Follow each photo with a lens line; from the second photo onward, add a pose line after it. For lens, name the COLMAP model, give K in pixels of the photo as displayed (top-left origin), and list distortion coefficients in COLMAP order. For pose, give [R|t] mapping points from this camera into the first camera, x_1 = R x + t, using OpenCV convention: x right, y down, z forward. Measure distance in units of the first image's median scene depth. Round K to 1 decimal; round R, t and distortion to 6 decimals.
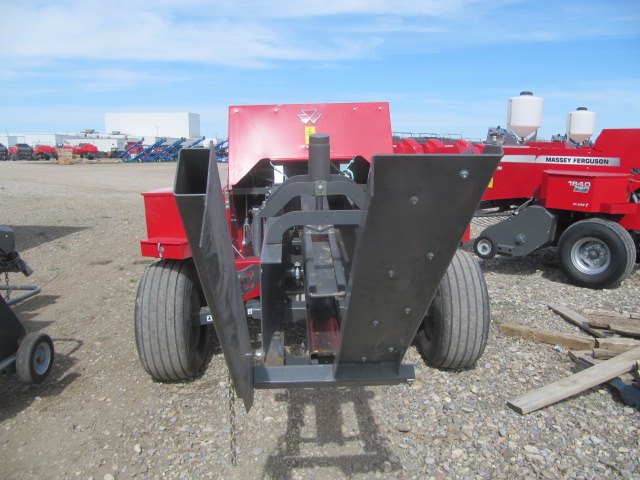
lens RADIAL K [[523.3, 0, 320.0], [0, 523.3, 240.0], [0, 0, 1]] dist [-0.037167, 0.004347]
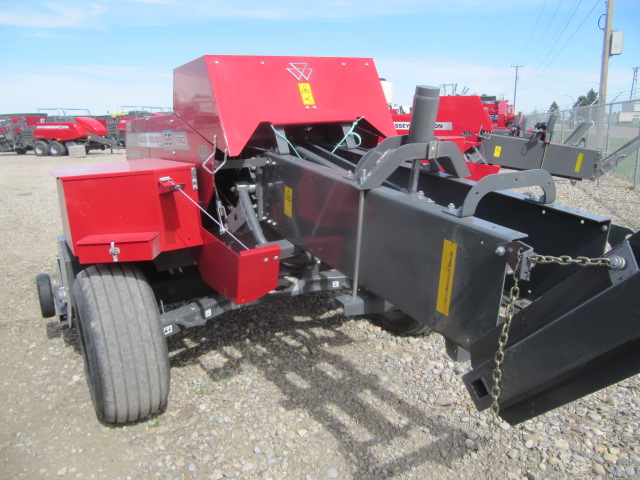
lens RADIAL K [[523.3, 0, 320.0], [0, 523.3, 240.0], [0, 0, 1]] dist [-0.037167, 0.004347]
pose [[0.889113, -0.116089, 0.442720, -0.388621], [0.095640, 0.993068, 0.068326, -0.020394], [-0.447583, -0.018408, 0.894053, 0.225219]]
